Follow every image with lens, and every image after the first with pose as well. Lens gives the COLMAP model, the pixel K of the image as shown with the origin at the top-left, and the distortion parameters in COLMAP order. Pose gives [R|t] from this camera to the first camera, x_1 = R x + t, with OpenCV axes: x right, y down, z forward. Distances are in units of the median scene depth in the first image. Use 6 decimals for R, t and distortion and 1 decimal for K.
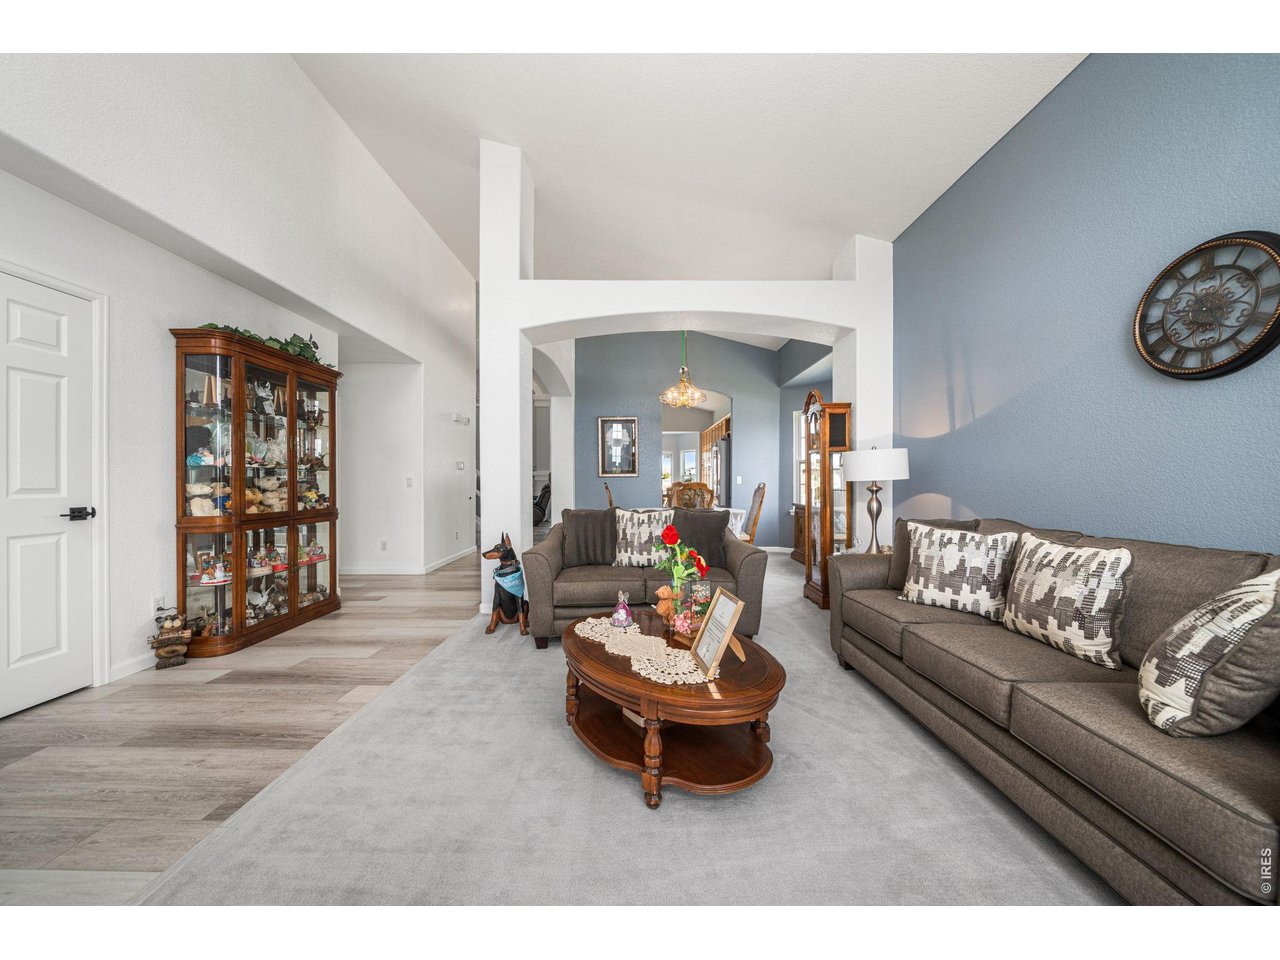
lens RADIAL K [[439.1, 0, 636.2], [0, 439.1, 483.4], [0, 0, 1]] dist [-0.000468, -0.000226]
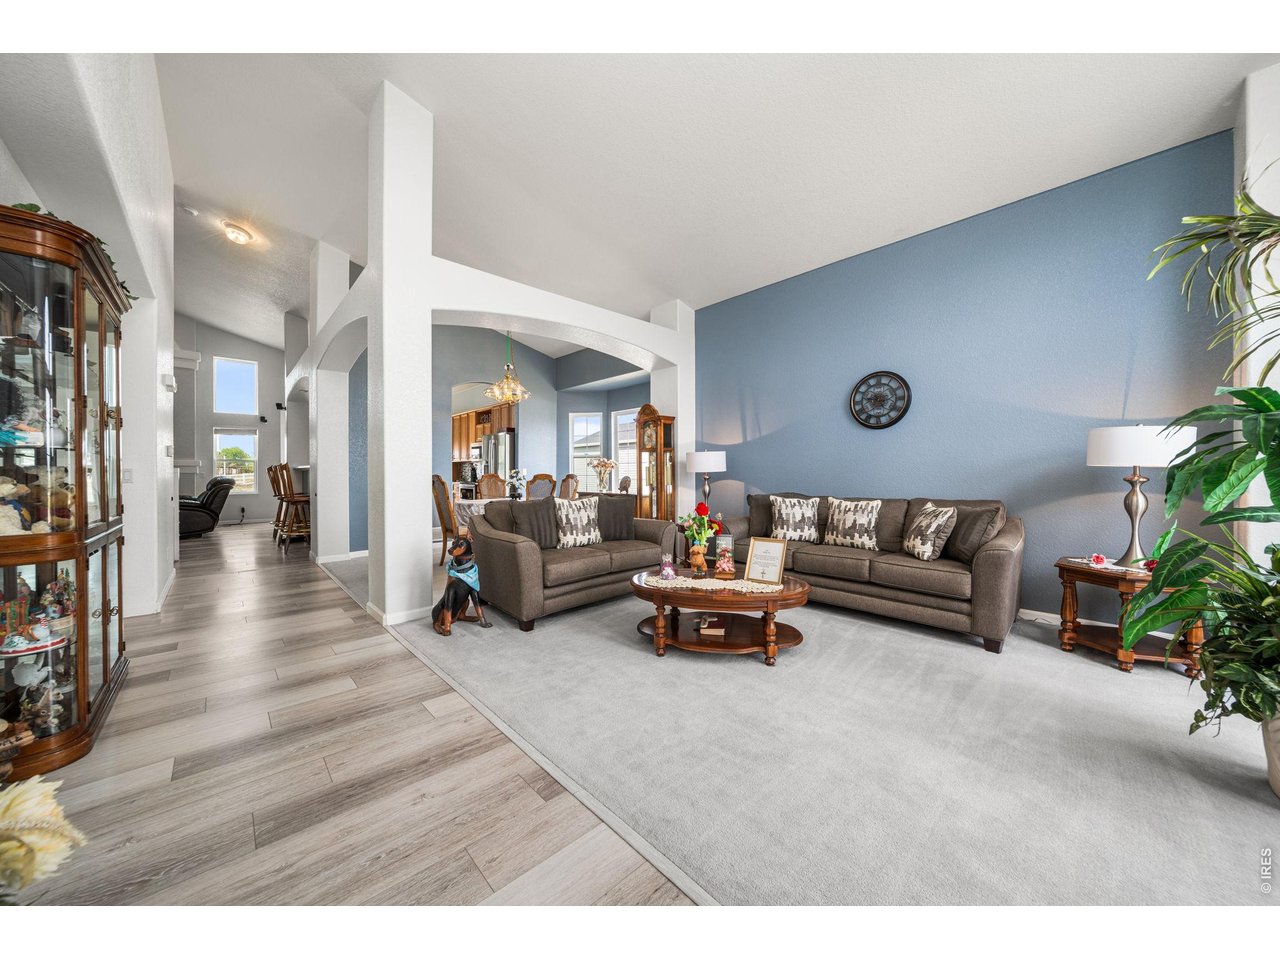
lens RADIAL K [[449.3, 0, 610.3], [0, 449.3, 474.3], [0, 0, 1]] dist [-0.000560, -0.000041]
pose [[0.758714, -0.004297, 0.651409, -0.927955], [0.006562, 0.999978, -0.001046, 0.001883], [-0.651390, 0.005068, 0.758726, 0.059554]]
